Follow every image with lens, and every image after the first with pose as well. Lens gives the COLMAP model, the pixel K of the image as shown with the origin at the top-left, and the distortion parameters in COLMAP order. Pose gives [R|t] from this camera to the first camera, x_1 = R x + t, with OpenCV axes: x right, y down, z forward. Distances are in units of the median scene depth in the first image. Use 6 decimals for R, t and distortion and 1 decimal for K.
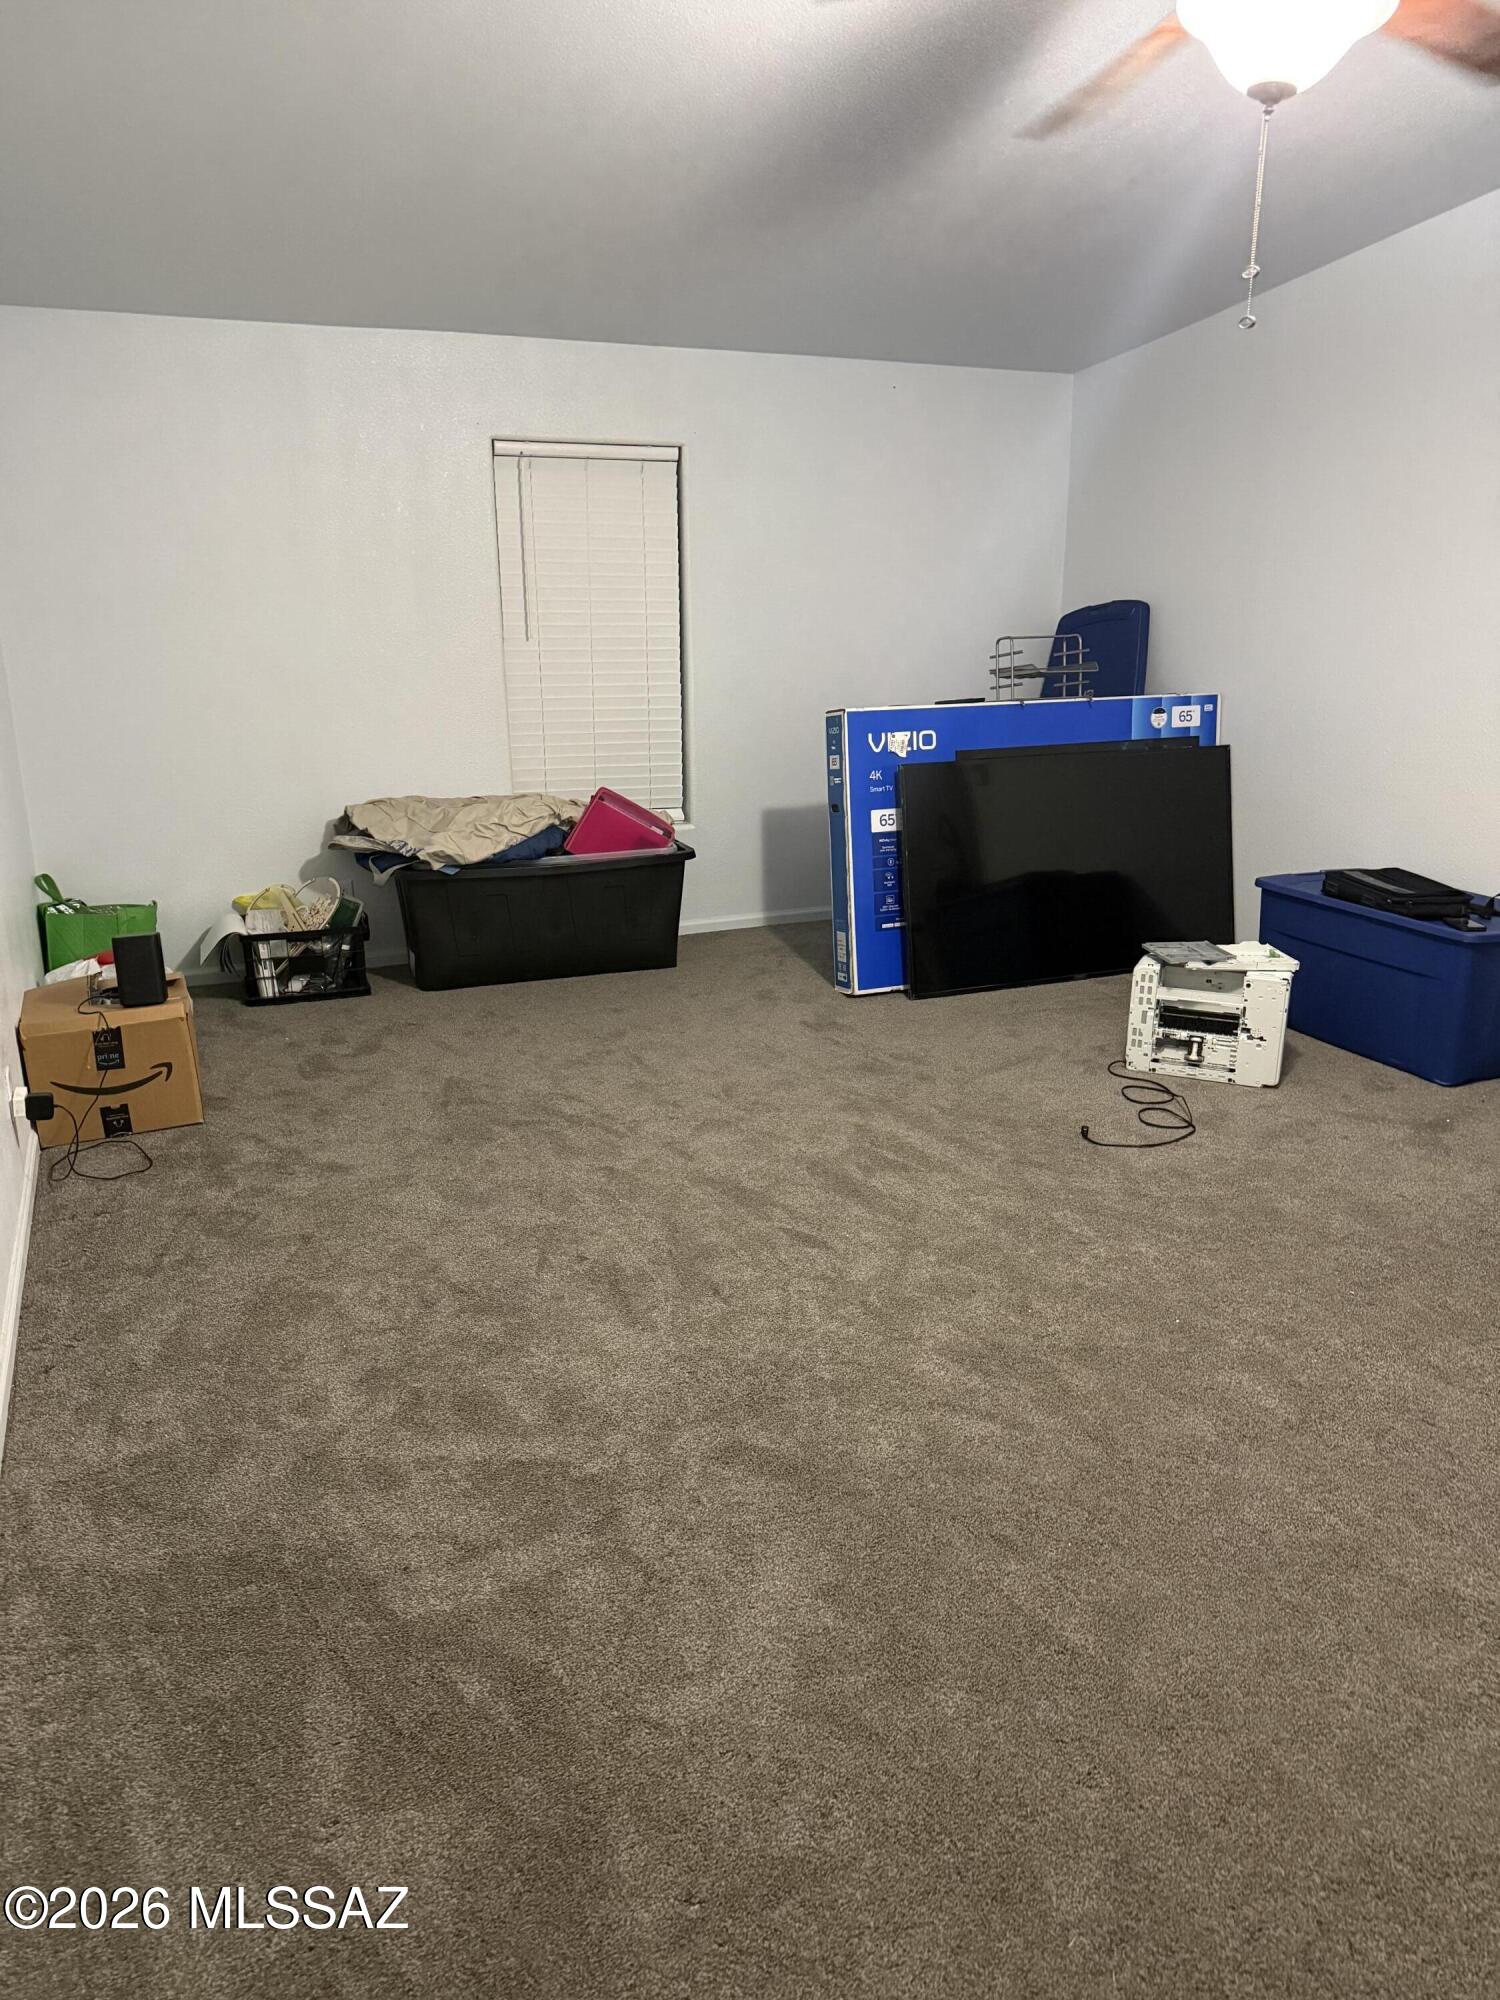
lens RADIAL K [[1427.7, 0, 747.6], [0, 1427.7, 1009.3], [0, 0, 1]] dist [0.095742, -0.125471]
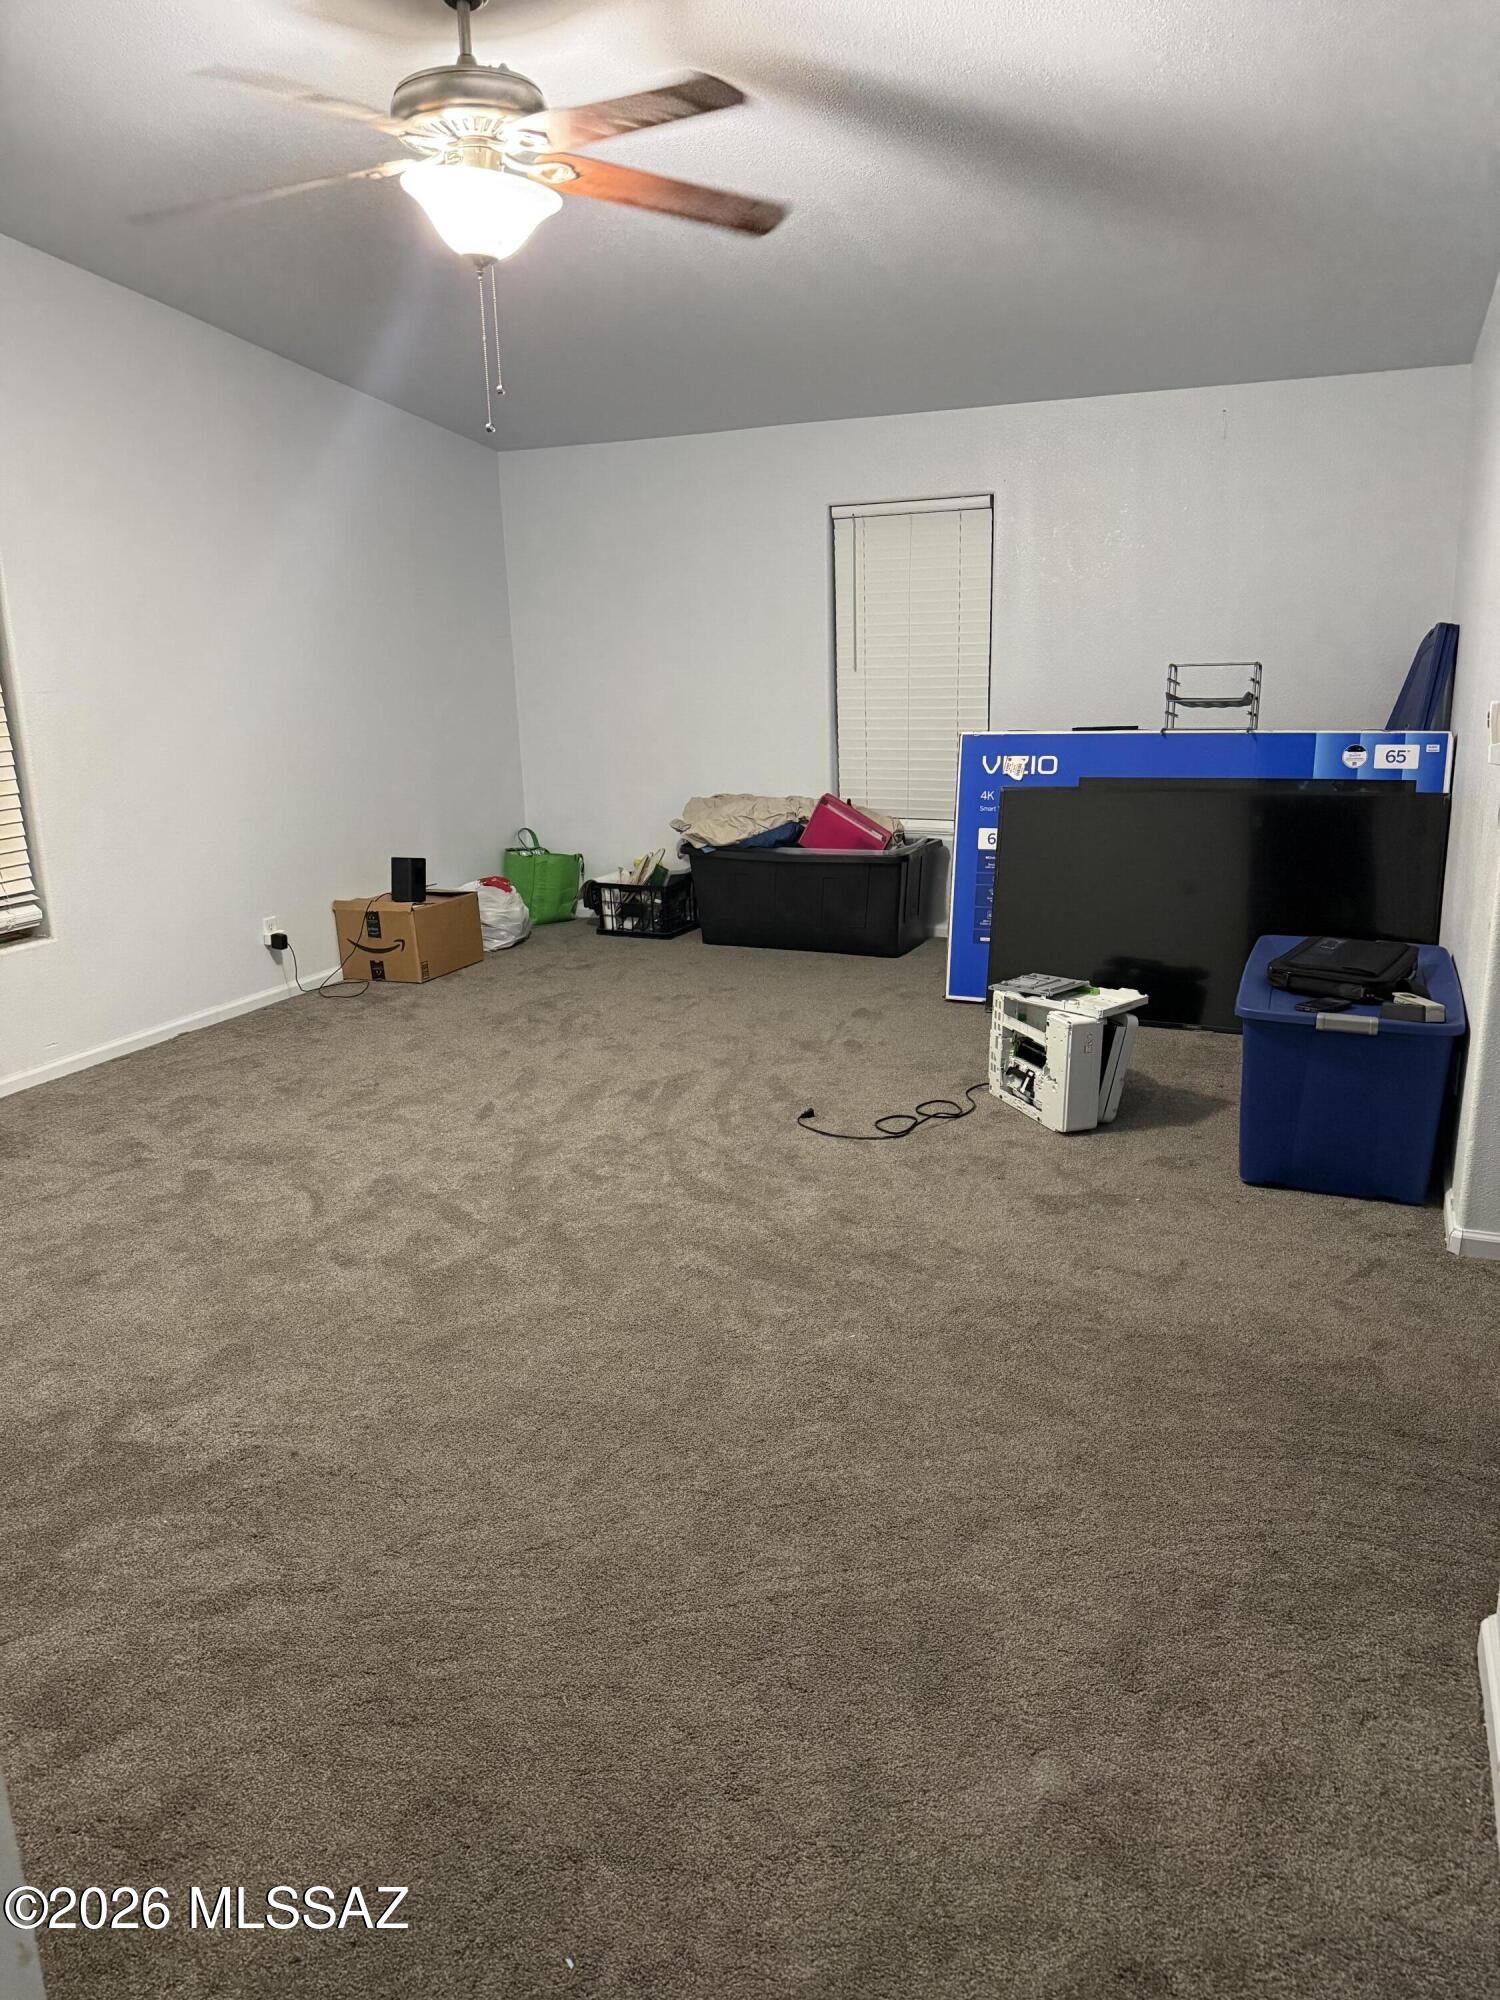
lens RADIAL K [[1402.5, 0, 749.0], [0, 1402.5, 1035.8], [0, 0, 1]] dist [0.090366, -0.223218]
pose [[0.671780, 0.183274, -0.717720, 0.747316], [-0.183953, 0.979833, 0.078027, -0.038191], [0.717546, 0.079609, 0.691946, 0.167415]]
